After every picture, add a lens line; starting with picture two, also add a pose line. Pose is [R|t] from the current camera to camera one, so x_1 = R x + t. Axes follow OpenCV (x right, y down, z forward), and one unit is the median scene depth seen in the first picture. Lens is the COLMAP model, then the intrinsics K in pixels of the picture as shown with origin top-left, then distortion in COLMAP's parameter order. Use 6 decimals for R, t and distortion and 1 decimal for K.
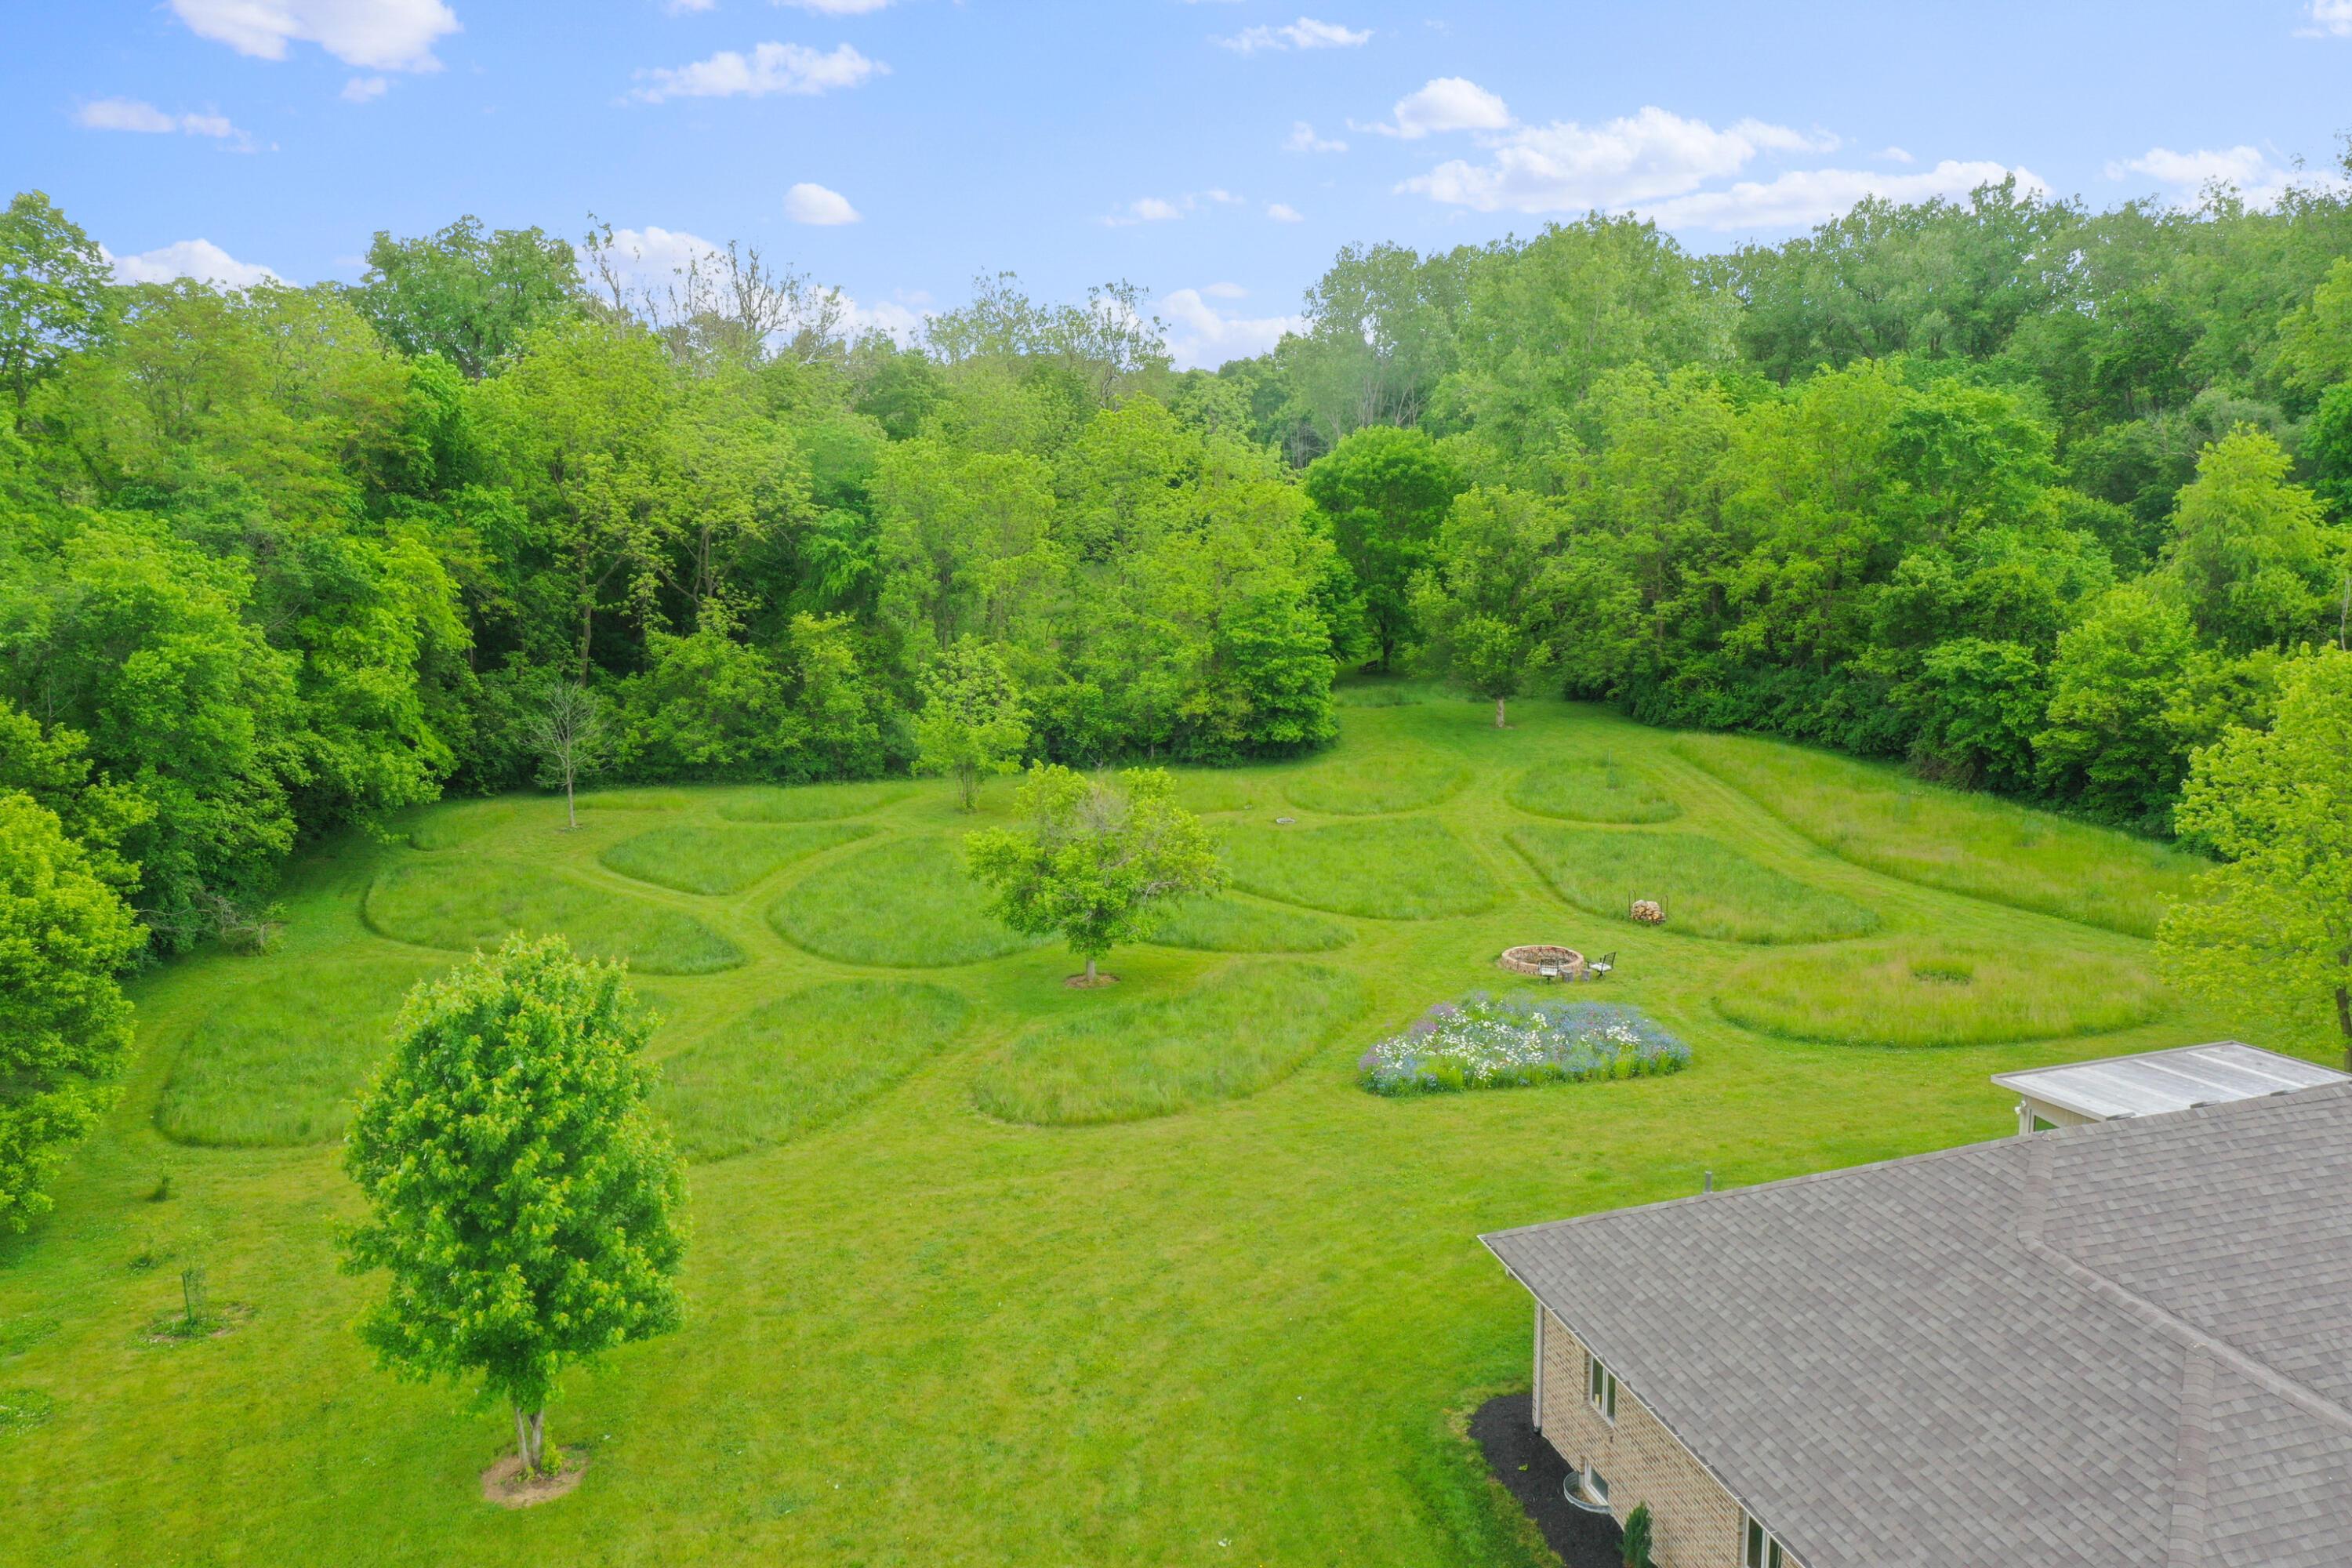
lens RADIAL K [[1854.1, 0, 1176.0], [0, 1854.1, 784.0], [0, 0, 1]] dist [0.002381, 0.005970]
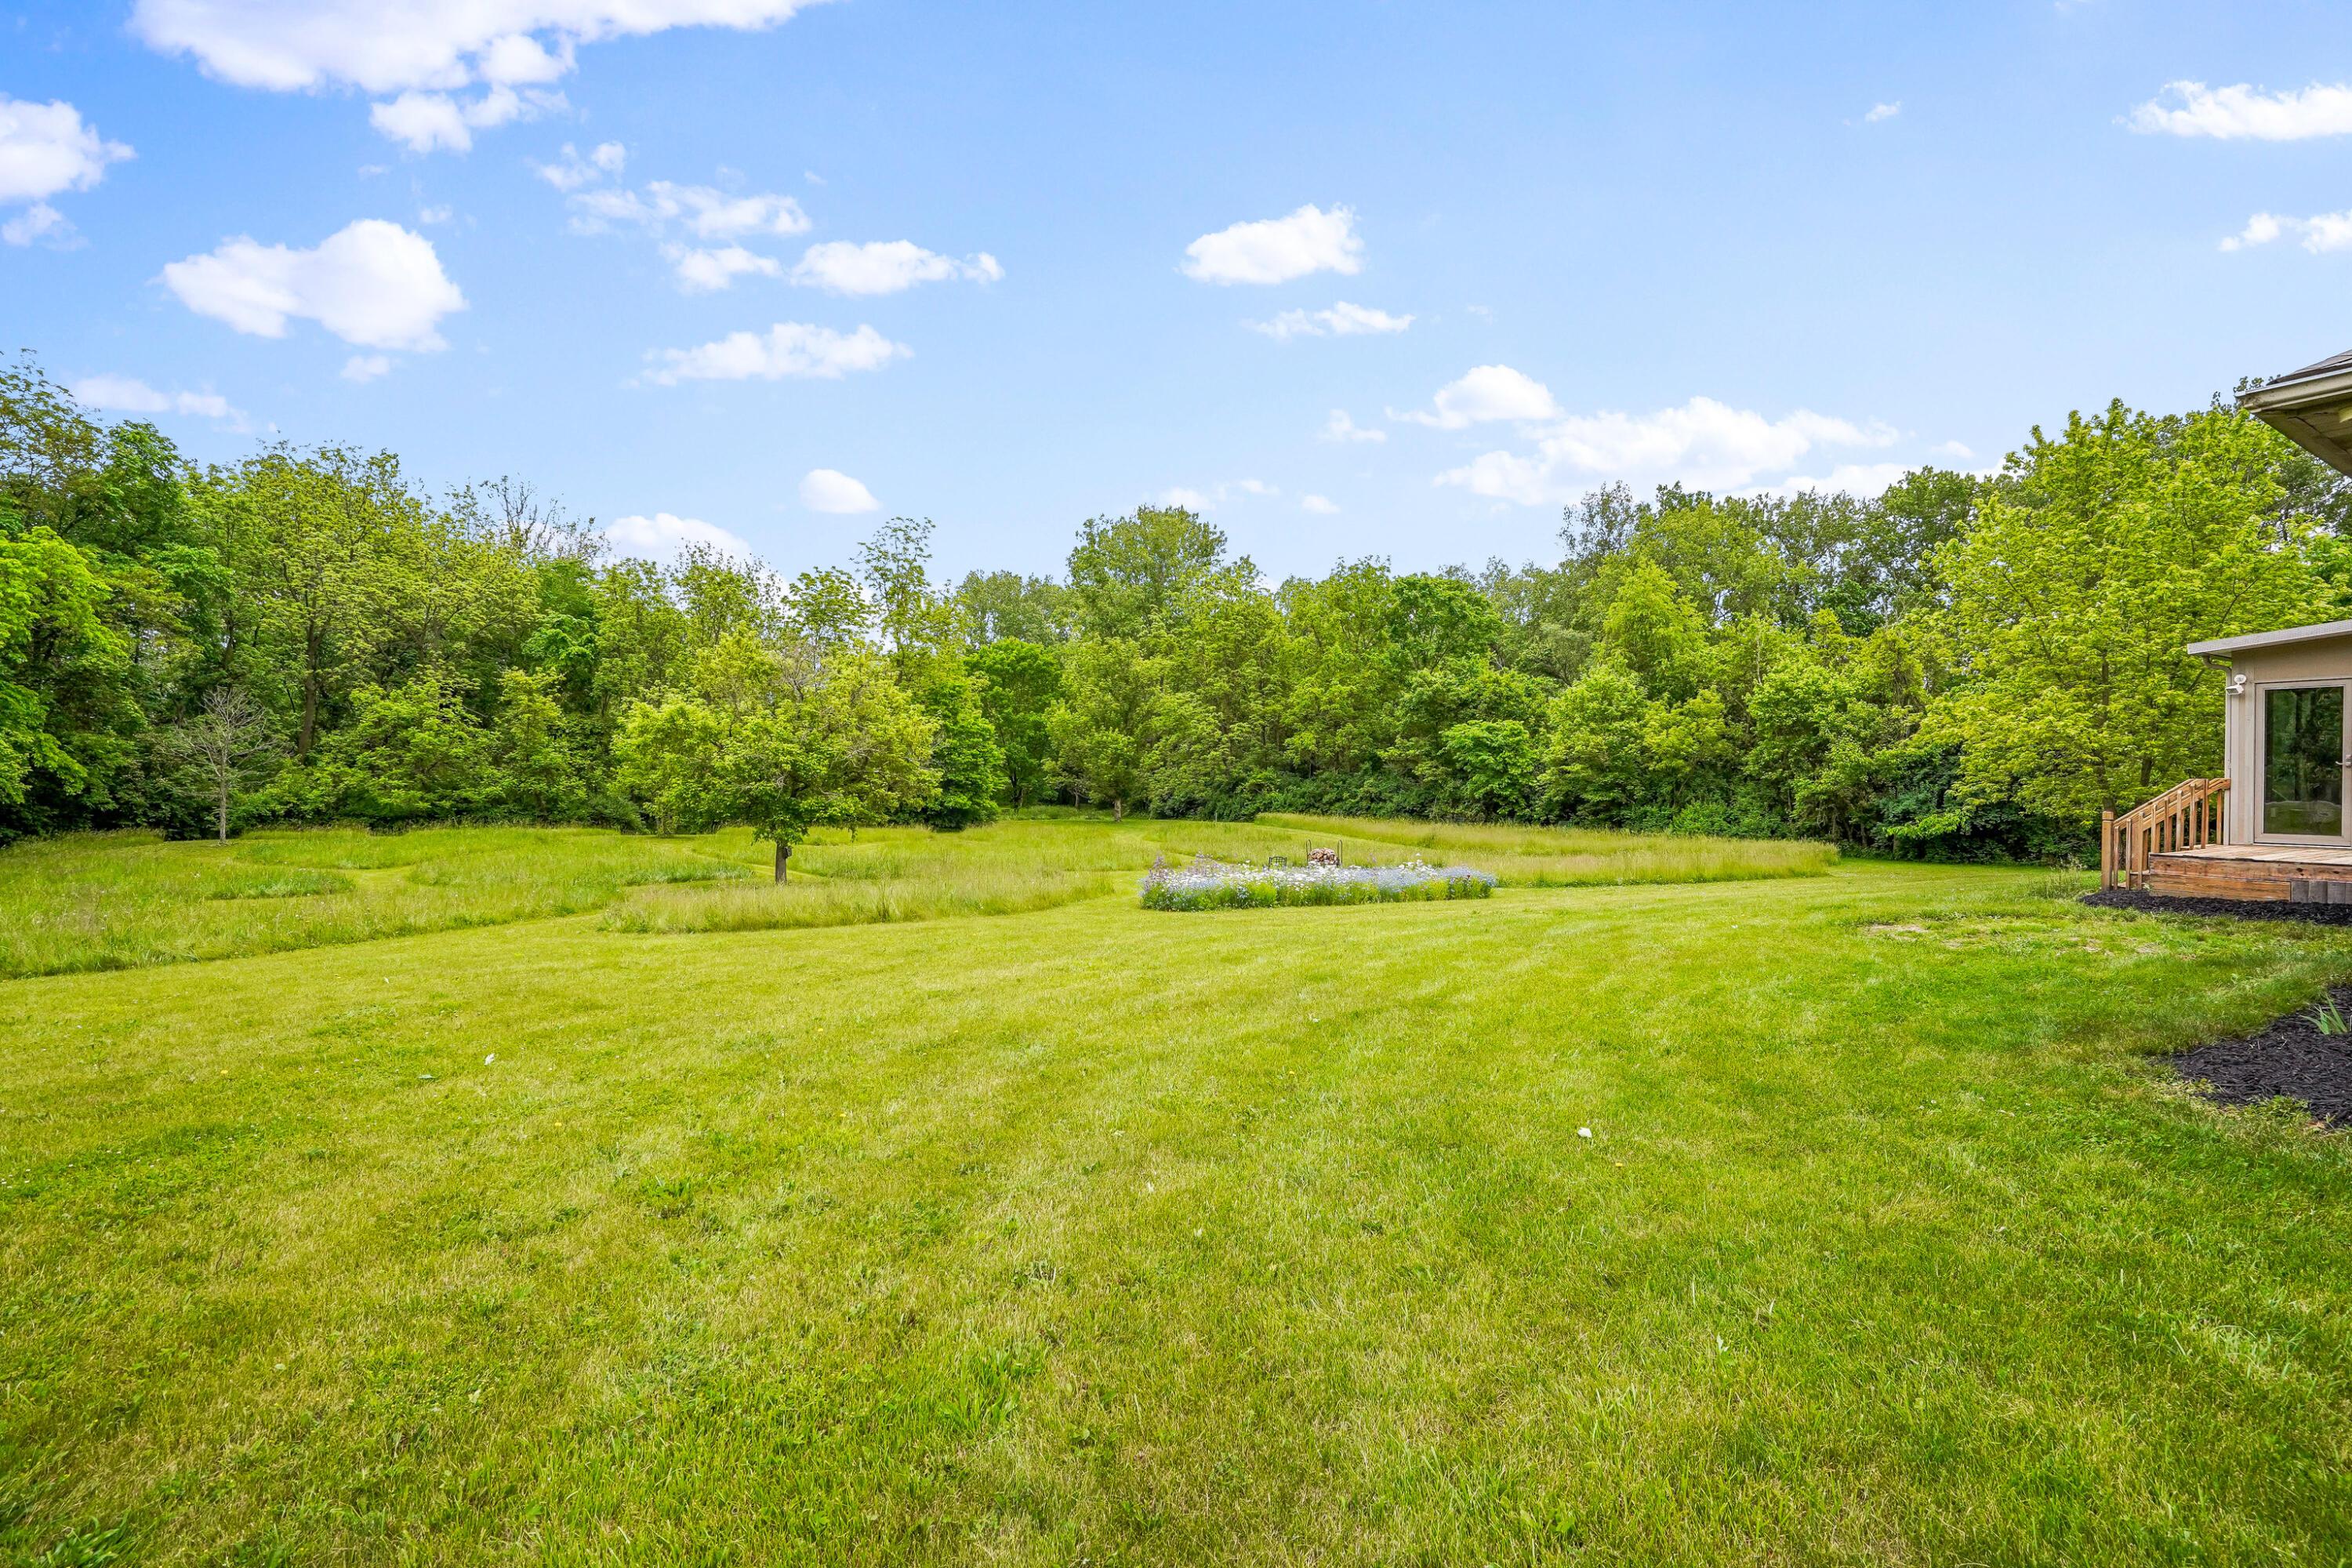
lens RADIAL K [[1104.2, 0, 1168.7], [0, 1104.2, 788.6], [0, 0, 1]] dist [-0.064512, 0.032583]
pose [[0.958449, 0.018642, 0.284655, -0.012098], [0.037980, 0.980639, -0.192104, 0.106541], [-0.282725, 0.194933, 0.939185, 0.294394]]
